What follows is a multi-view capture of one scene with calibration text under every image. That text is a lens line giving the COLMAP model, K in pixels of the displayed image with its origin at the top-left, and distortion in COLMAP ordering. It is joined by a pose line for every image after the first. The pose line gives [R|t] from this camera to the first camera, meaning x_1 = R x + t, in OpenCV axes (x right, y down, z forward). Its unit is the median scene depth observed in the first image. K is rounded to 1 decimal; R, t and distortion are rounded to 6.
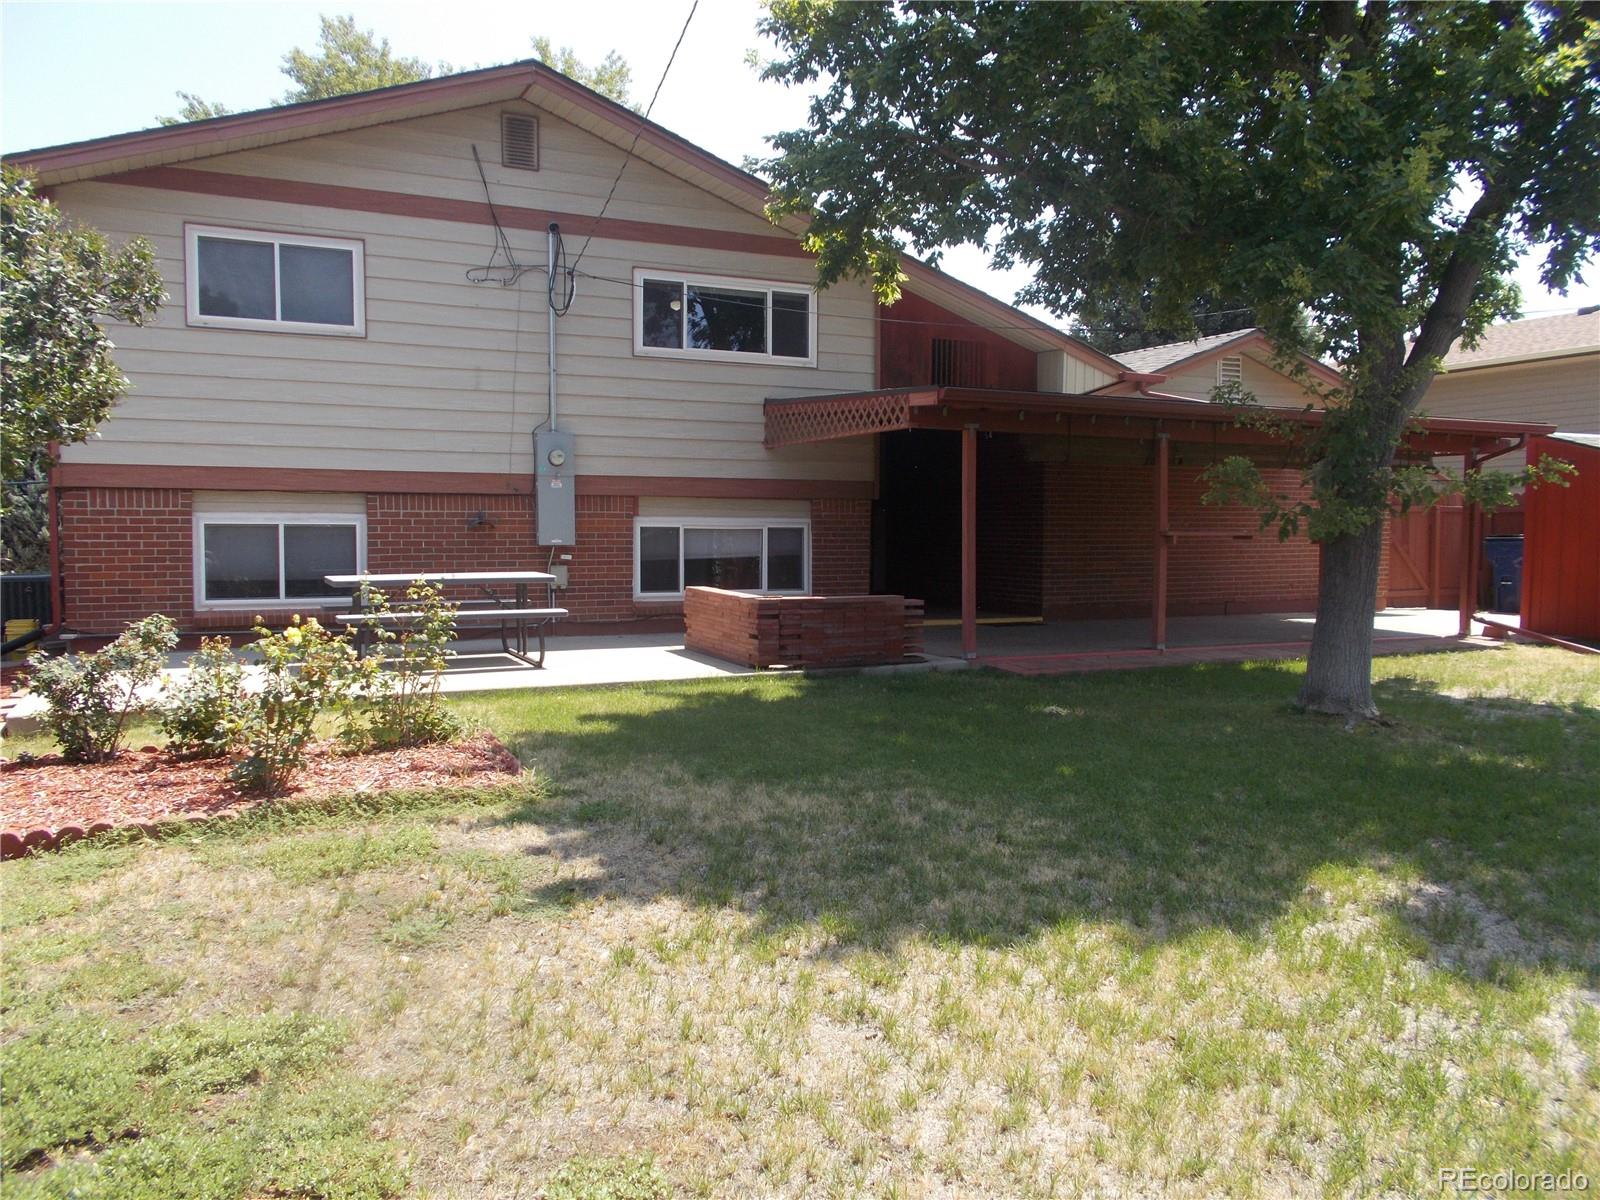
lens RADIAL K [[1198.7, 0, 768.4], [0, 1198.7, 582.4], [0, 0, 1]] dist [0.020261, -0.032492]
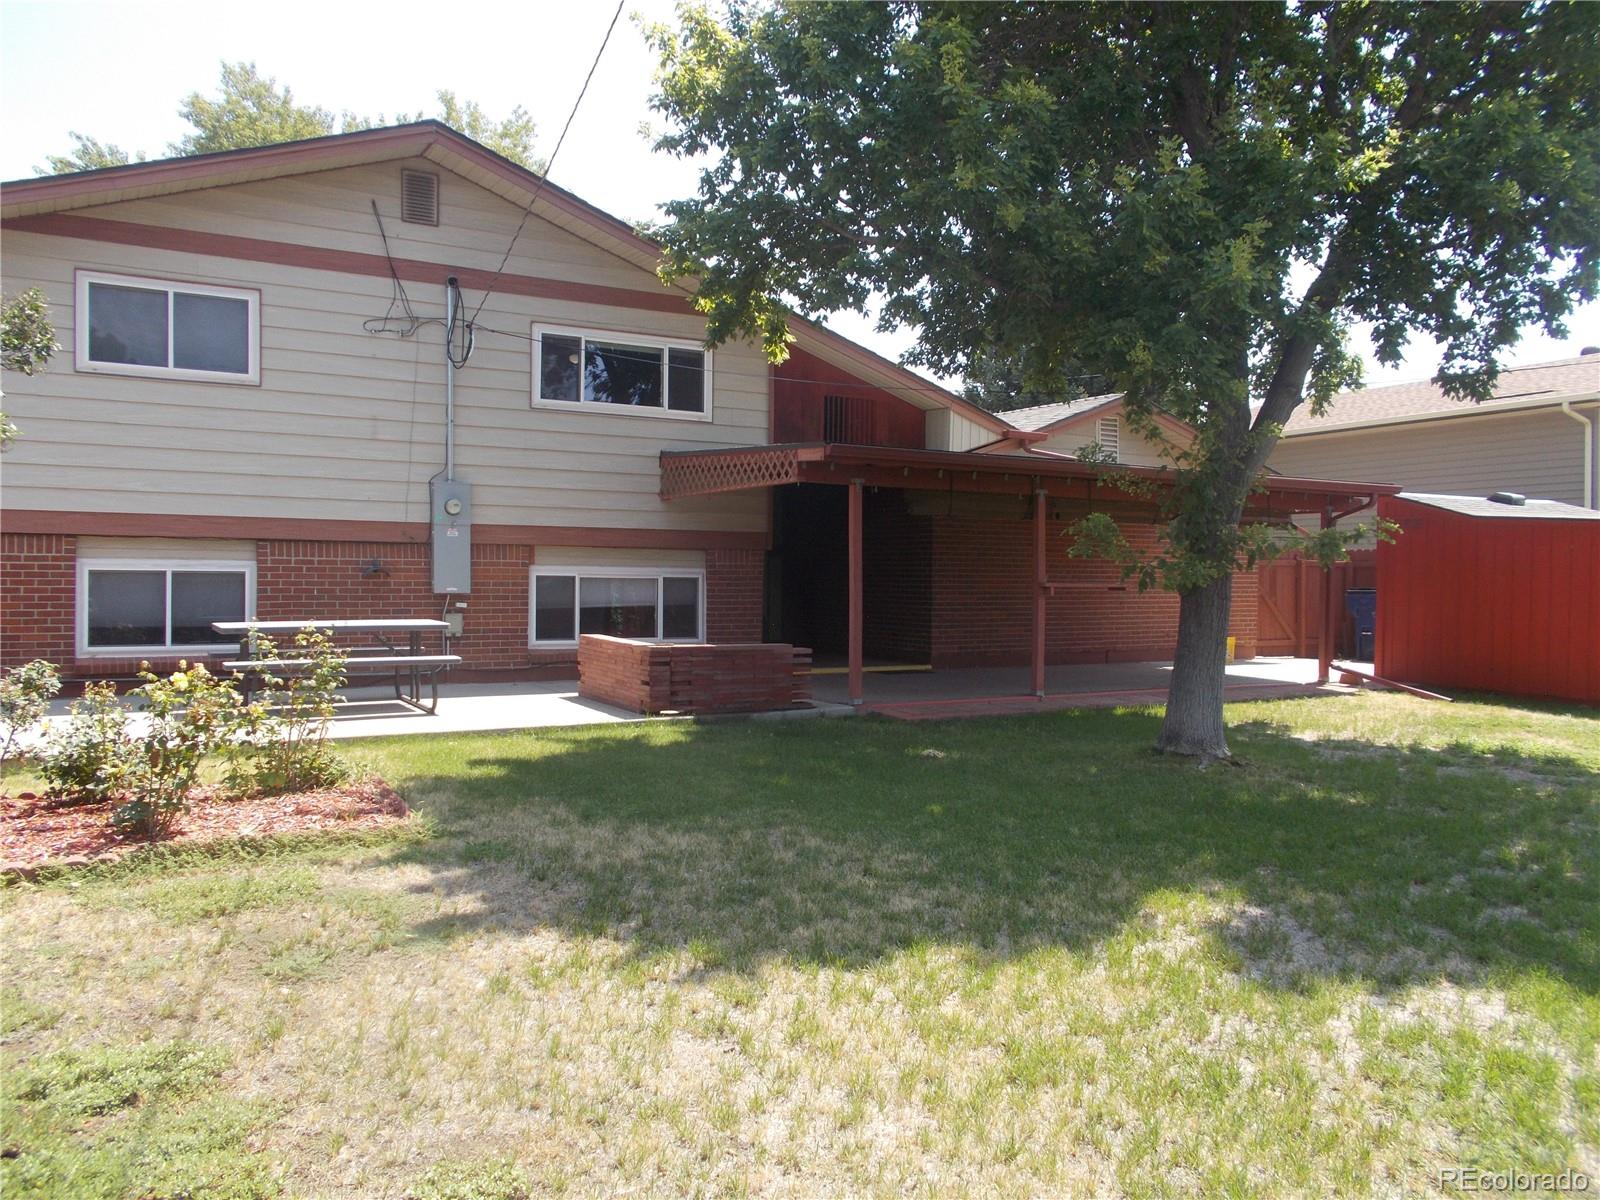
lens RADIAL K [[1198.7, 0, 768.4], [0, 1198.7, 582.4], [0, 0, 1]] dist [0.020261, -0.032492]
pose [[0.996903, 0.005452, 0.078454, 0.015241], [-0.002204, 0.999139, -0.041429, 0.001808], [-0.078612, 0.041128, 0.996057, -0.040625]]
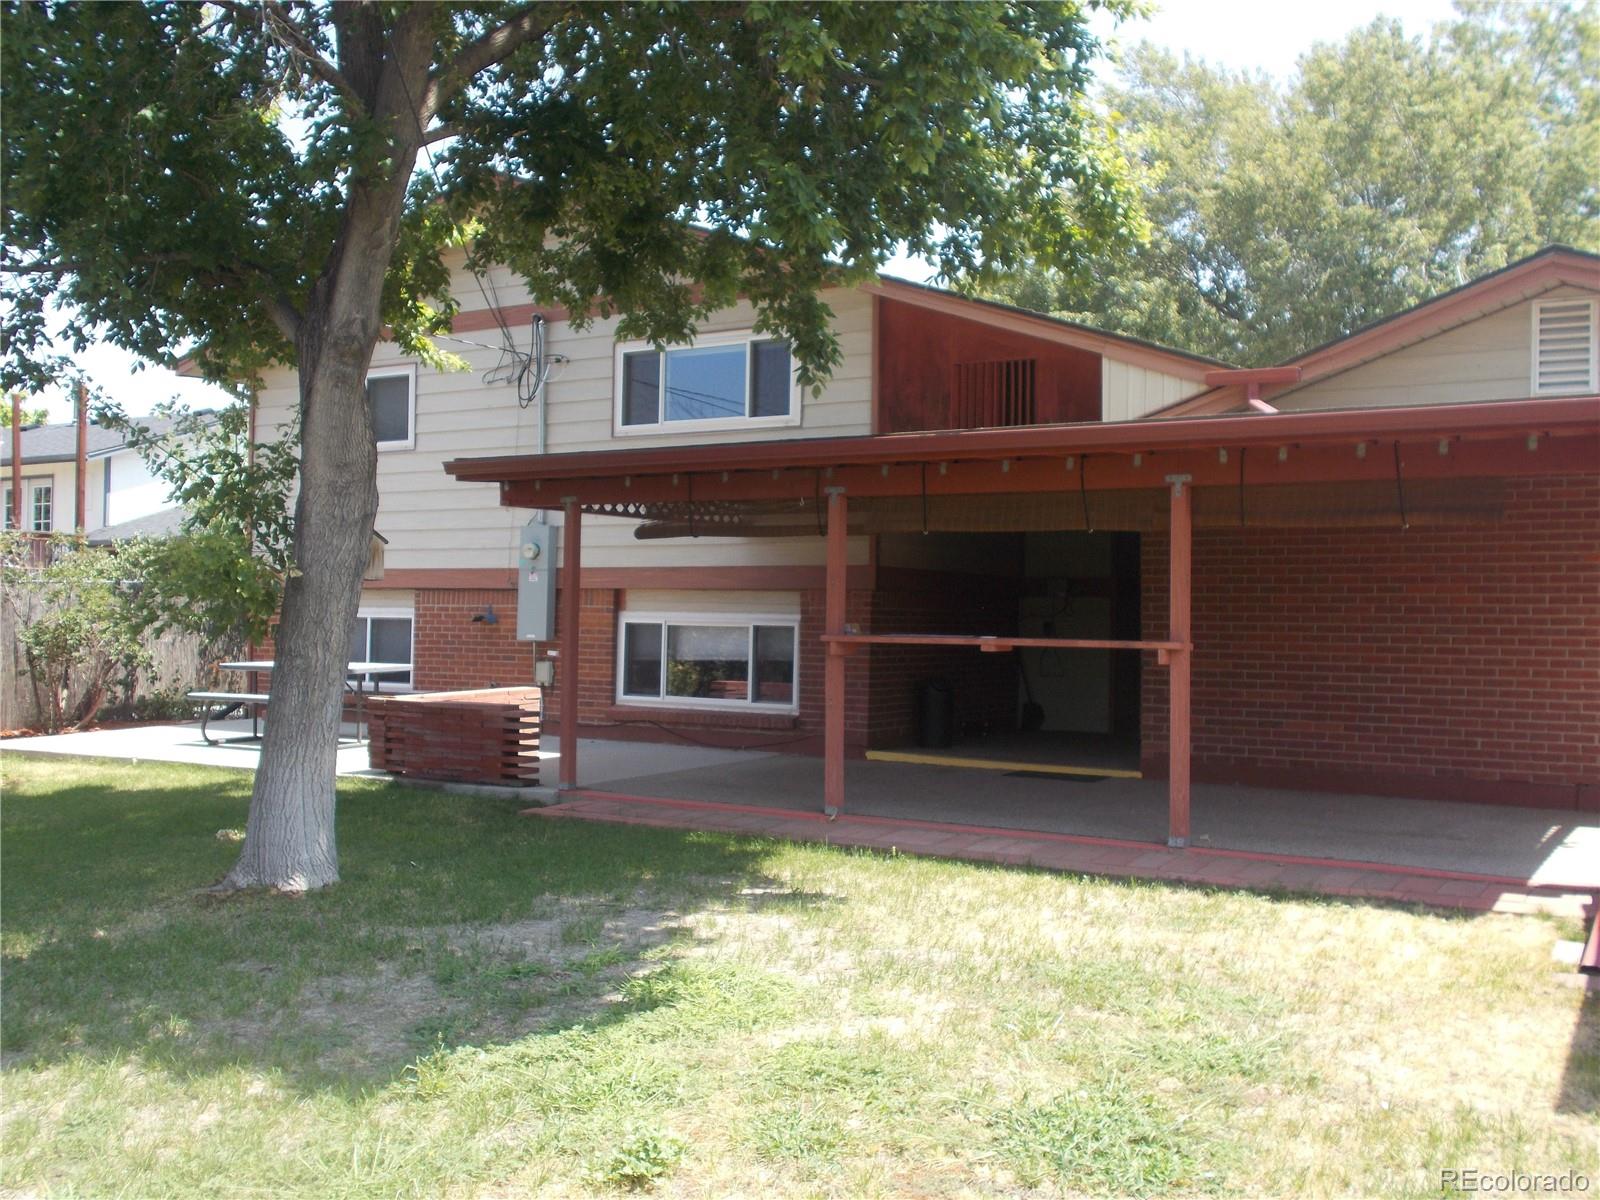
lens RADIAL K [[1521.1, 0, 799.3], [0, 1521.1, 596.9], [0, 0, 1]] dist [-0.007909, 0.097669]
pose [[0.558540, -0.005053, -0.829462, 1.533072], [-0.046954, 0.998185, -0.037699, -0.047382], [0.828147, 0.060003, 0.557290, 0.775297]]
